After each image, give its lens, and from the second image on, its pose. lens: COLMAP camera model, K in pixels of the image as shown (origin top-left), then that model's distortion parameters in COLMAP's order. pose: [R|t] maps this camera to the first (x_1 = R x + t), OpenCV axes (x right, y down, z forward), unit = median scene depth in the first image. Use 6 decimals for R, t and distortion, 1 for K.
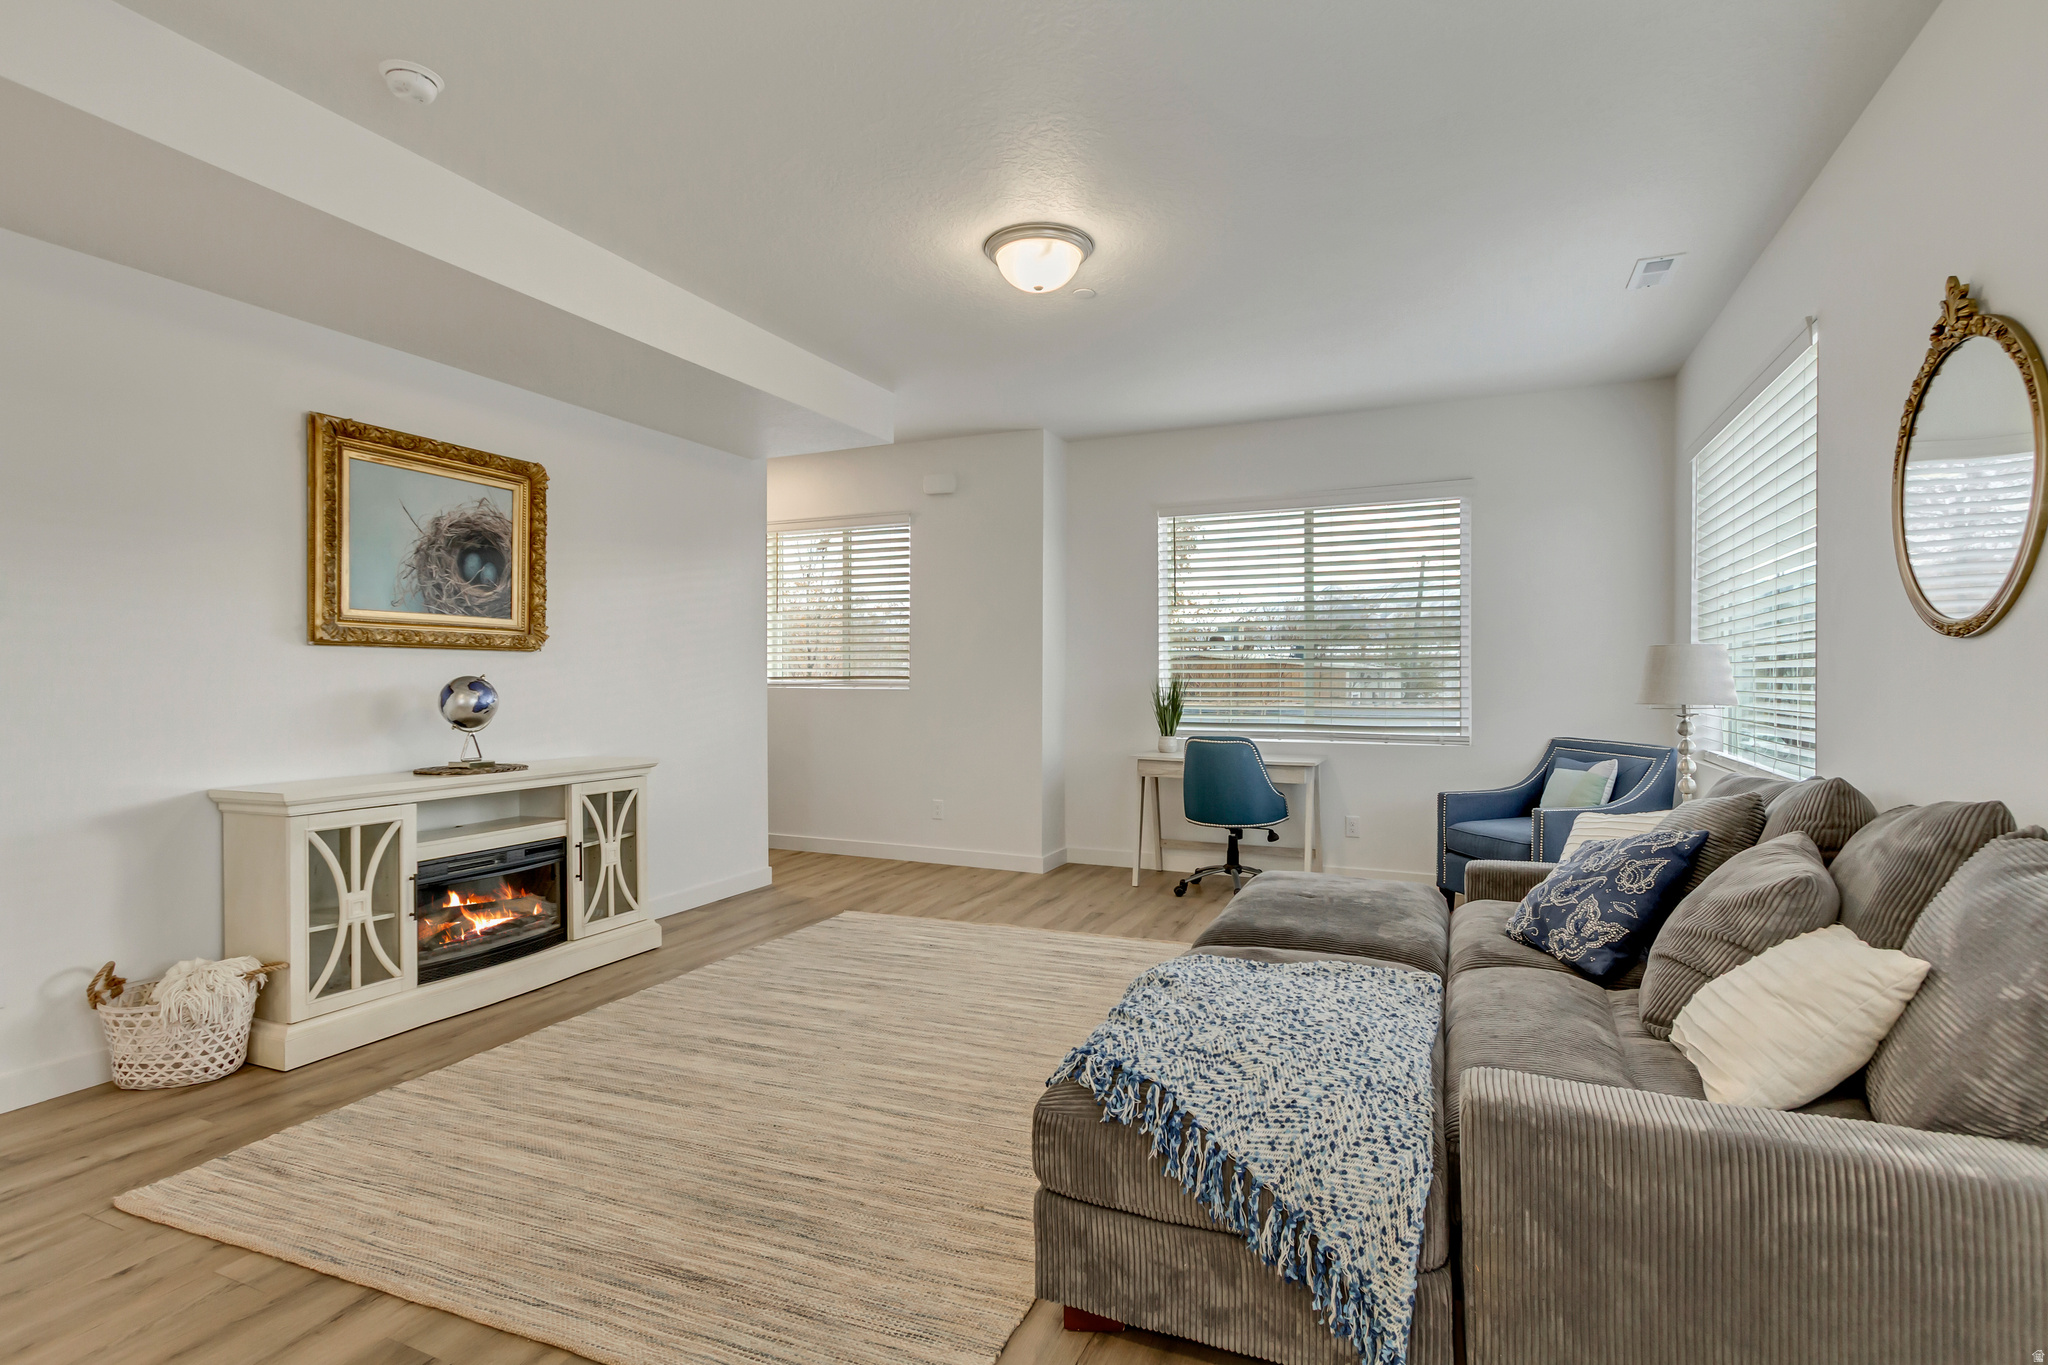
lens RADIAL K [[1020.7, 0, 1024.0], [0, 1020.7, 682.5], [0, 0, 1]] dist [0.009171, -0.000663]
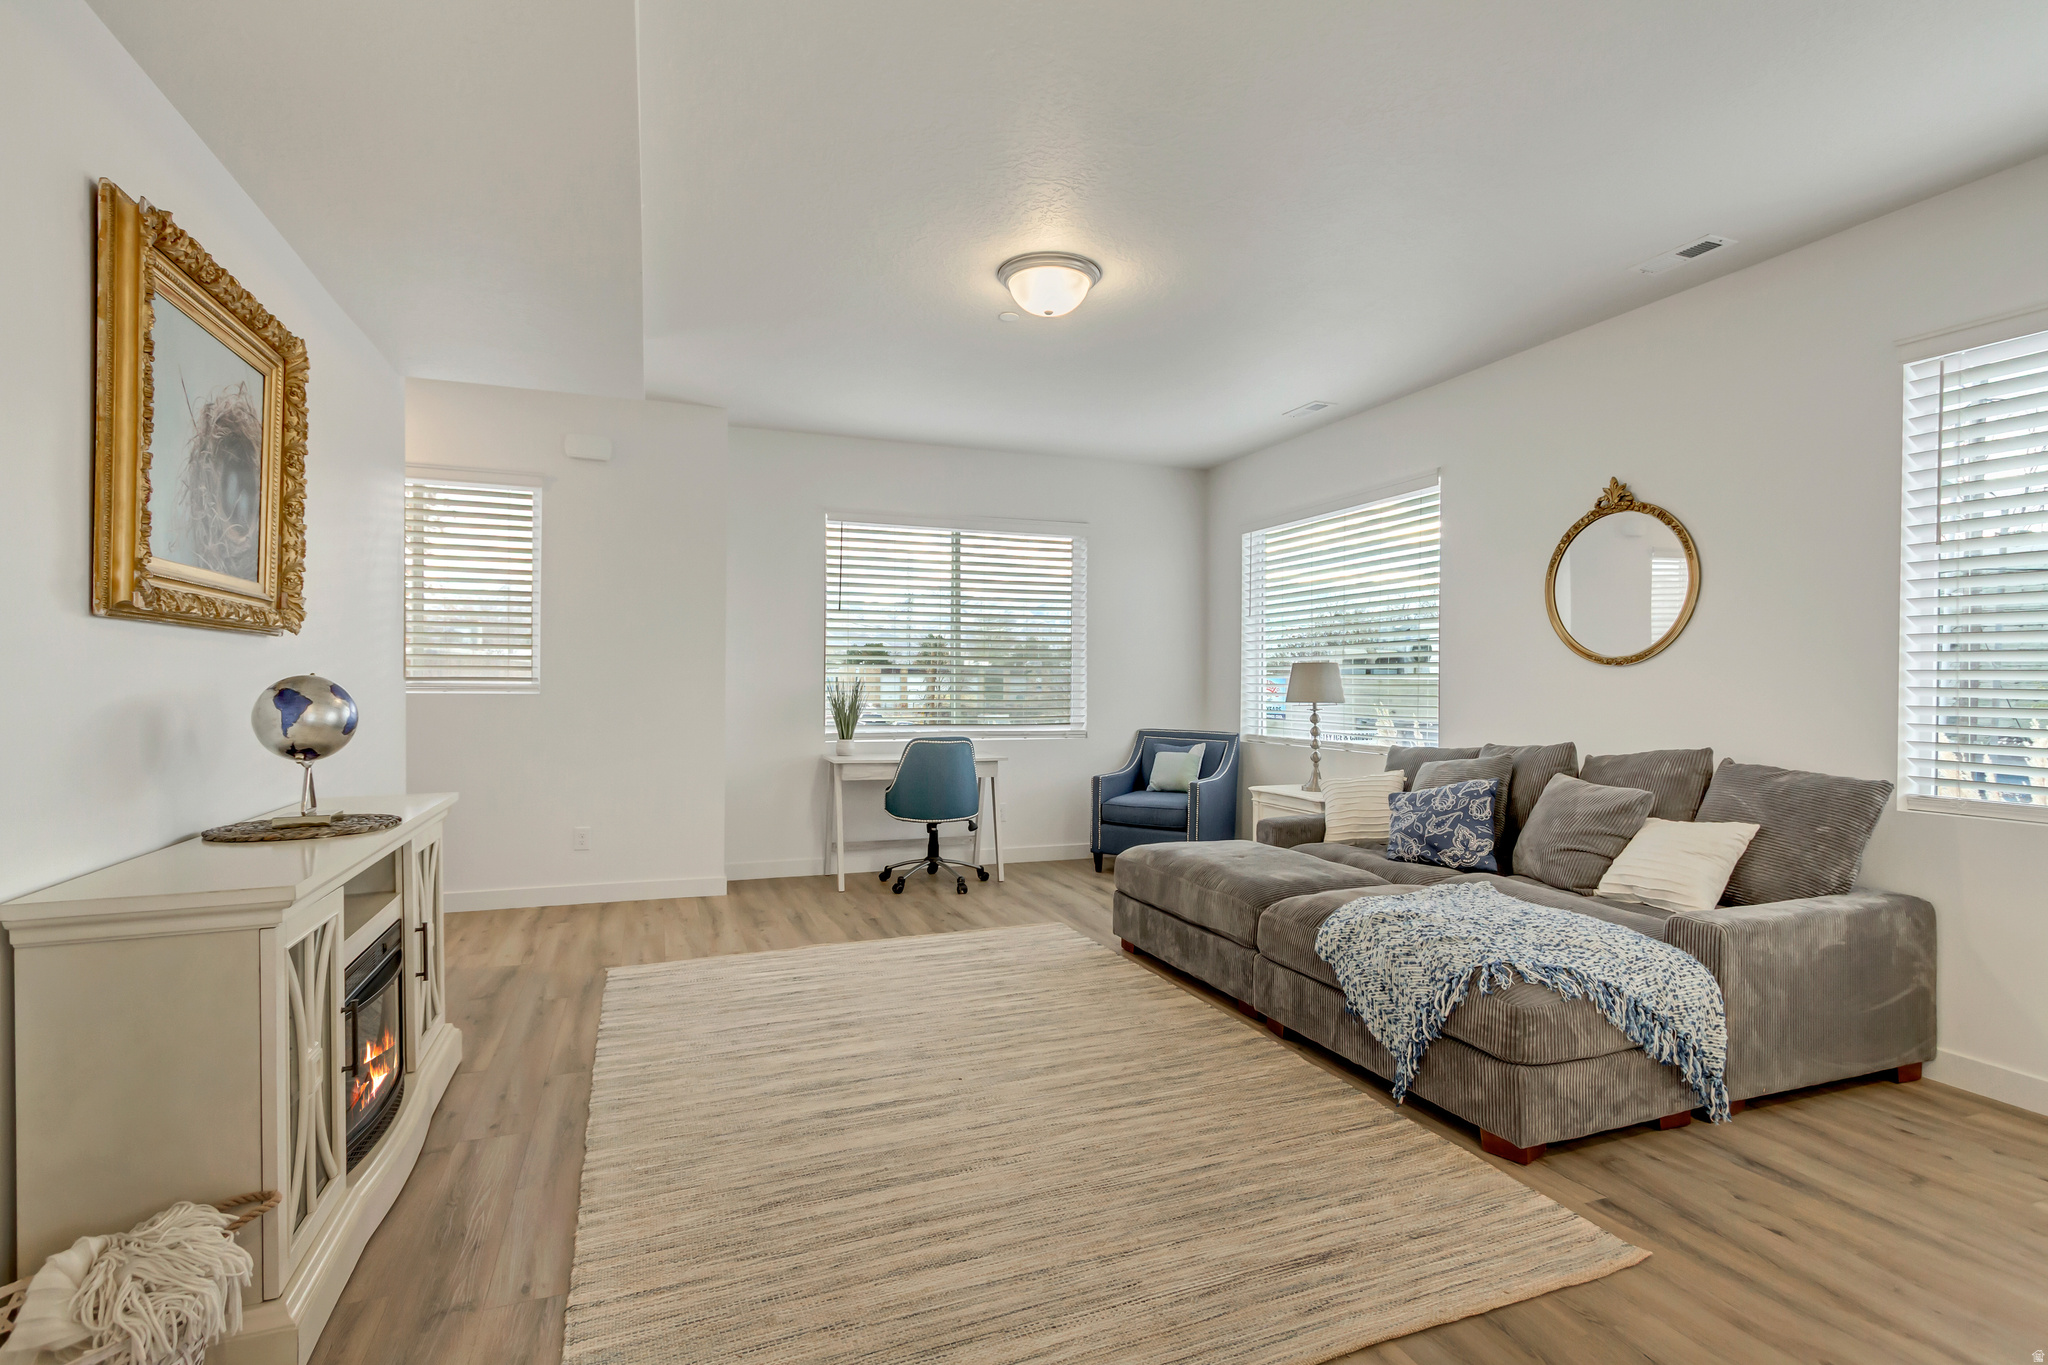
lens RADIAL K [[1002.7, 0, 1058.8], [0, 1002.7, 684.8], [0, 0, 1]] dist [0.011281, -0.000148]
pose [[0.694926, 0.002773, 0.719076, -0.686923], [-0.002926, 0.999995, -0.001029, -0.001821], [-0.719075, -0.001389, 0.694931, 0.262214]]
